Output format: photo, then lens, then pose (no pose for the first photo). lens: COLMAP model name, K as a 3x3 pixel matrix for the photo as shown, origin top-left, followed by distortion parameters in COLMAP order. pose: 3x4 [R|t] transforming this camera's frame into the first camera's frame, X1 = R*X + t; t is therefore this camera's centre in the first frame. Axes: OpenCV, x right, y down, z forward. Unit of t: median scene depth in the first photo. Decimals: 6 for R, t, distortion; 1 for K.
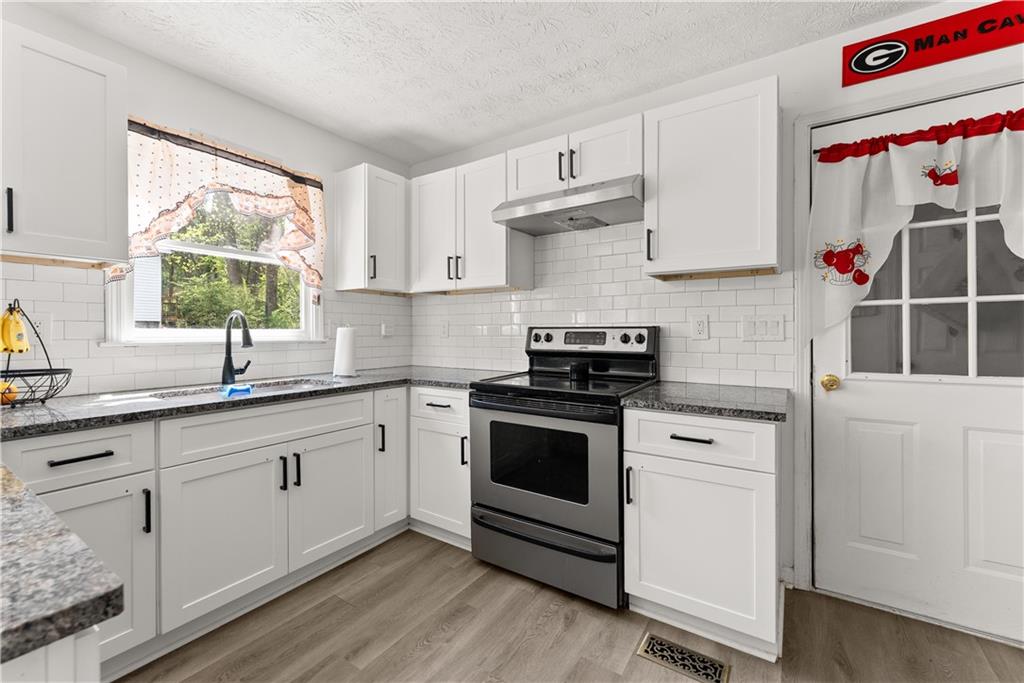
lens RADIAL K [[421.8, 0, 511.3], [0, 421.8, 333.9], [0, 0, 1]] dist [-0.001628, -0.000219]
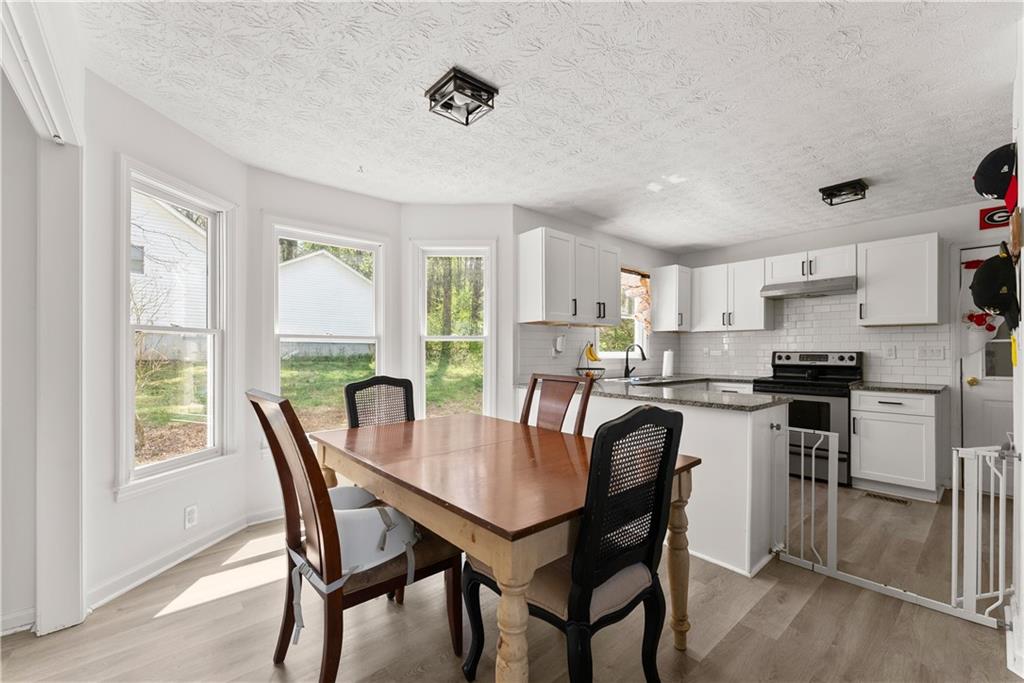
lens RADIAL K [[420.4, 0, 513.8], [0, 420.4, 351.9], [0, 0, 1]] dist [-0.001160, -0.000055]
pose [[0.966793, 0.005122, -0.255509, -0.681252], [-0.007285, 0.999945, -0.007520, 0.008168], [0.255456, 0.009131, 0.966778, -1.213355]]
